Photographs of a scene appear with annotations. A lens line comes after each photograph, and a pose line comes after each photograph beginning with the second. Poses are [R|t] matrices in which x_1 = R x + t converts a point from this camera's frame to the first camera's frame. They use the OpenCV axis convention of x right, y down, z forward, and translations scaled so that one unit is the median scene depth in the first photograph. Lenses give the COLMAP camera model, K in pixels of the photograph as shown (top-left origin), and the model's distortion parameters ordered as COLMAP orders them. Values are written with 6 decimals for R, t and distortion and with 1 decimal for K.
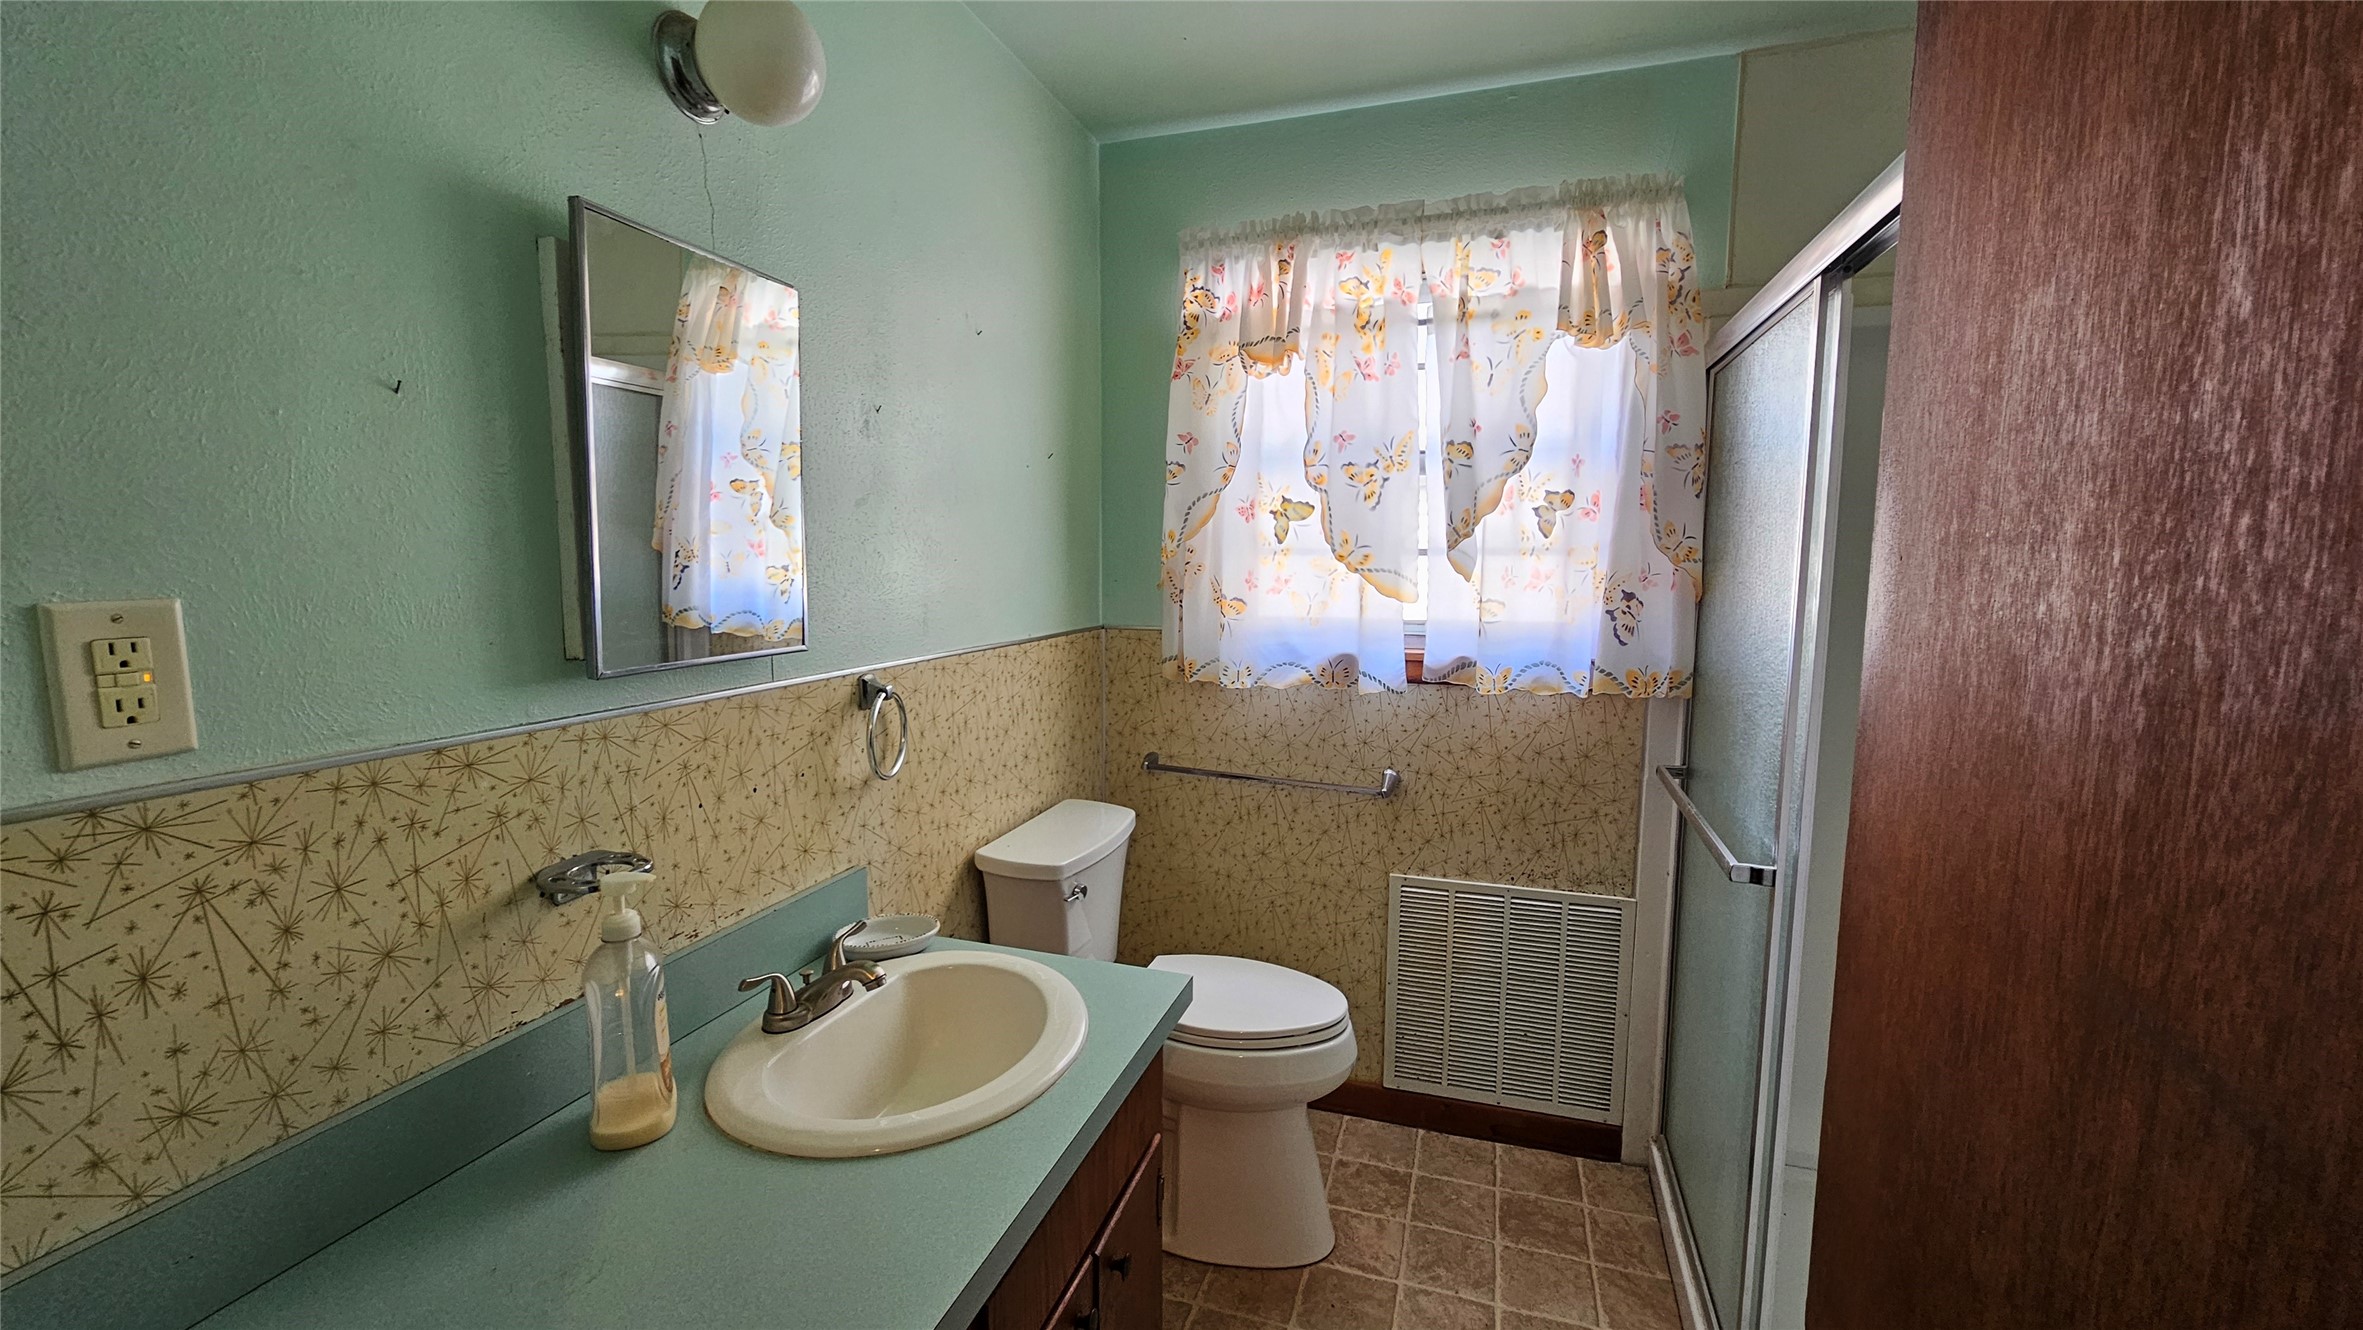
lens RADIAL K [[966.9, 0, 1173.1], [0, 966.9, 664.9], [0, 0, 1]] dist [-0.002728, 0.001350]
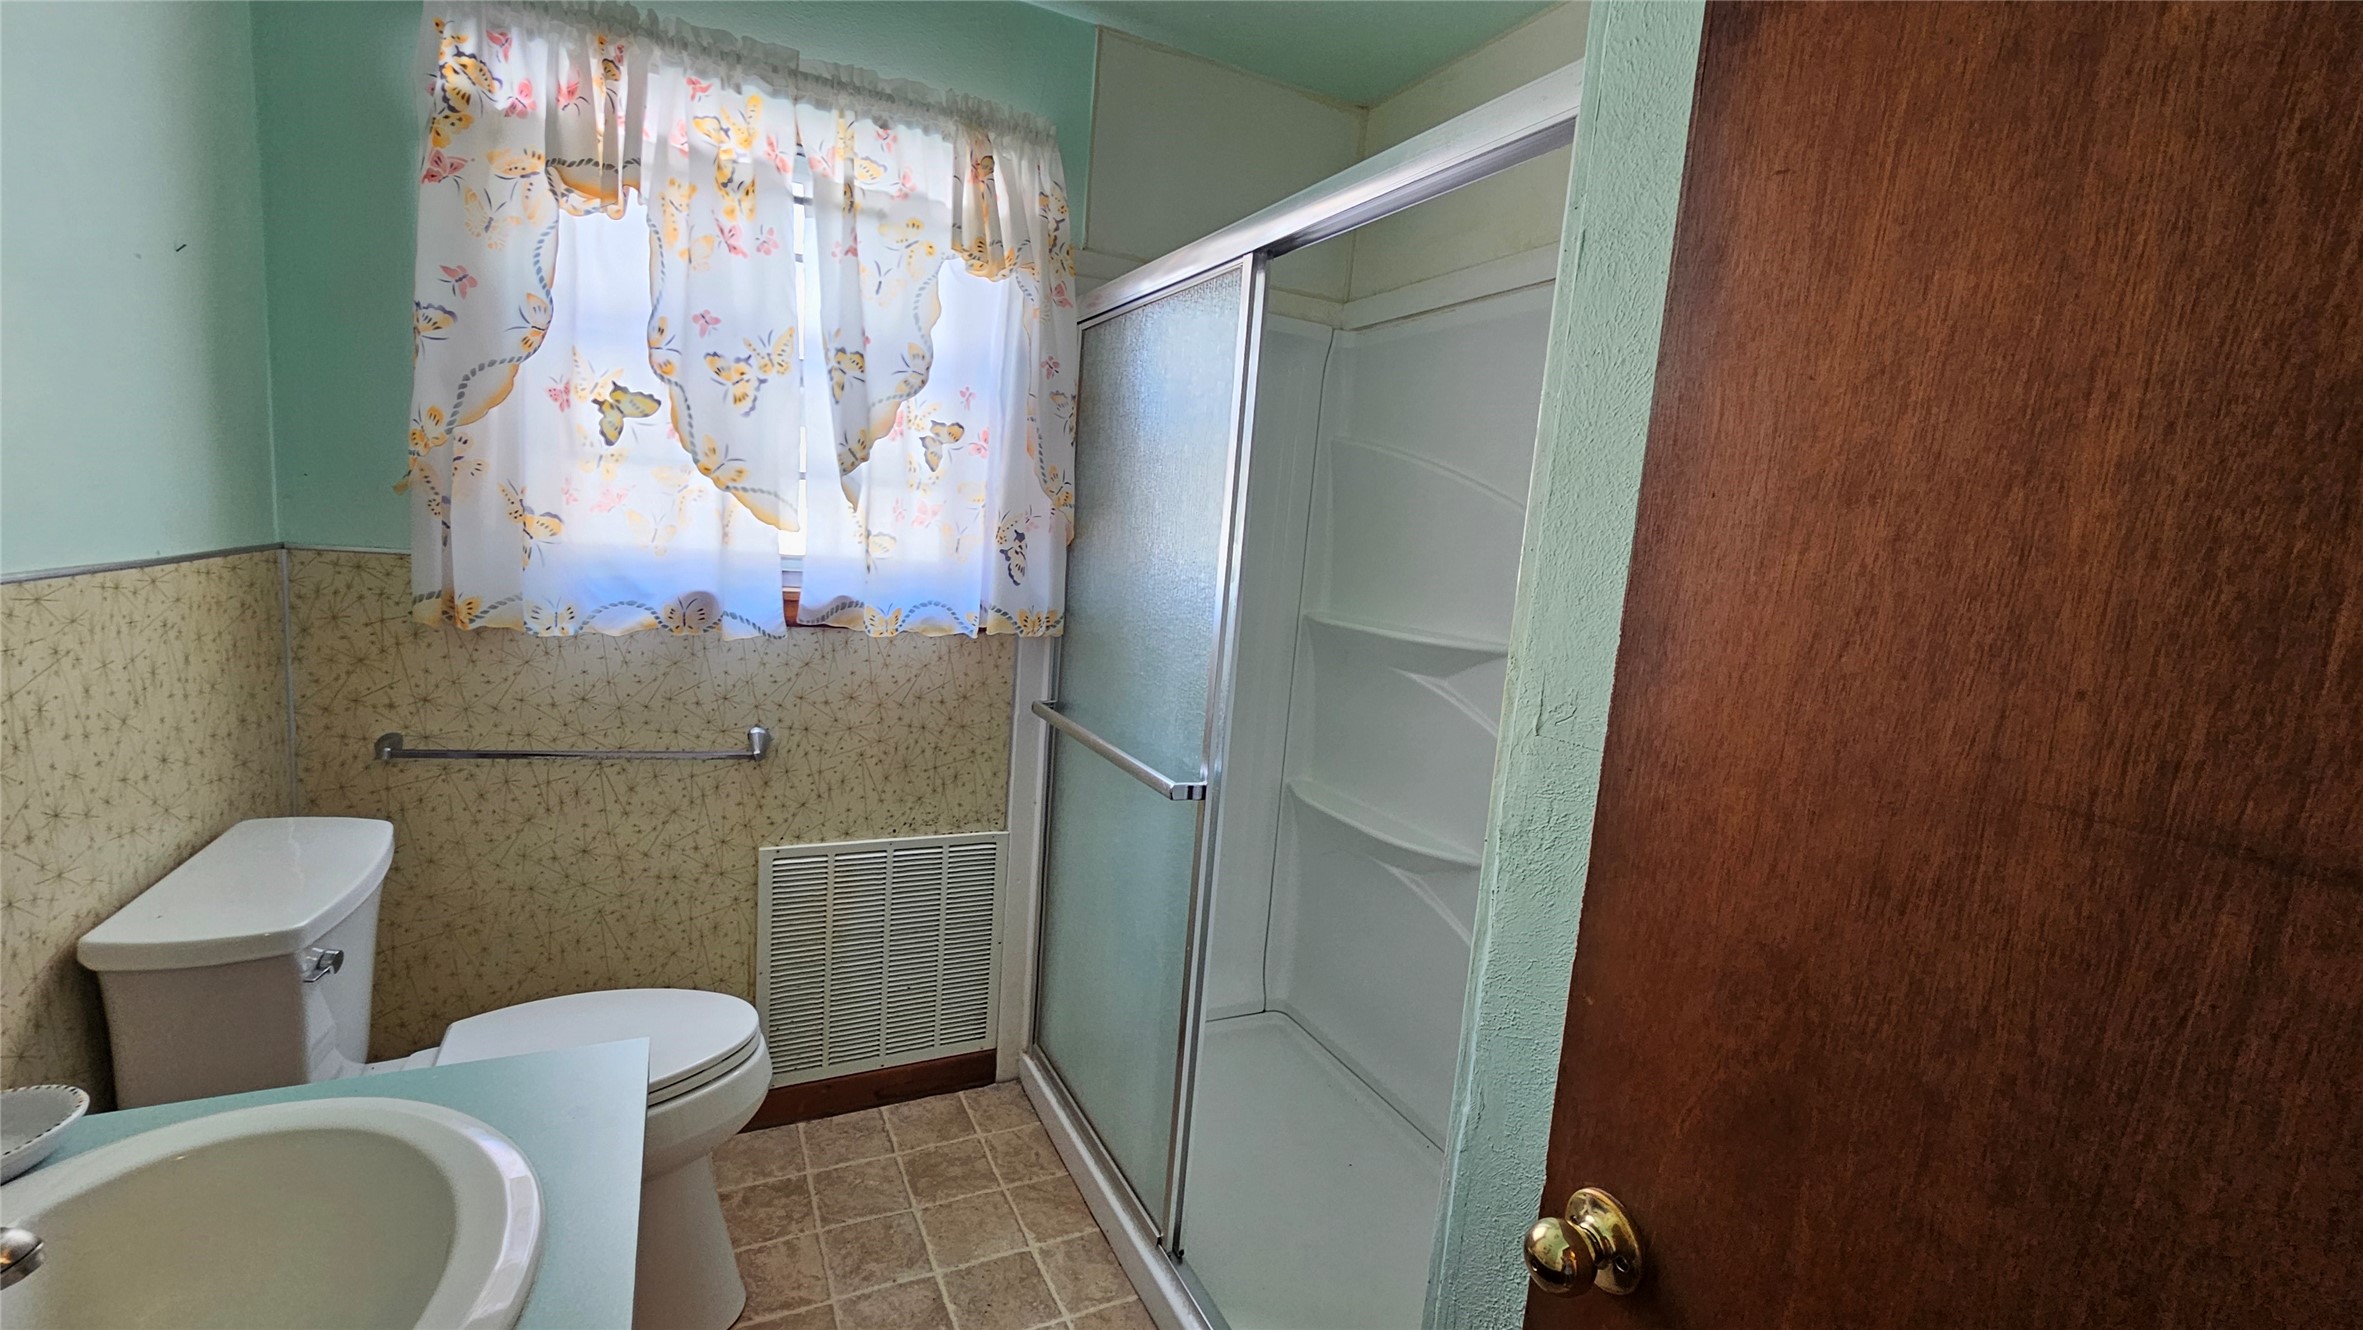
lens RADIAL K [[966.9, 0, 1178.0], [0, 966.9, 666.5], [0, 0, 1]] dist [-0.002728, 0.001350]
pose [[0.713781, -0.043964, 0.698987, -0.115439], [0.003431, 0.998235, 0.059282, 0.005187], [-0.700360, -0.039916, 0.712673, 0.145805]]
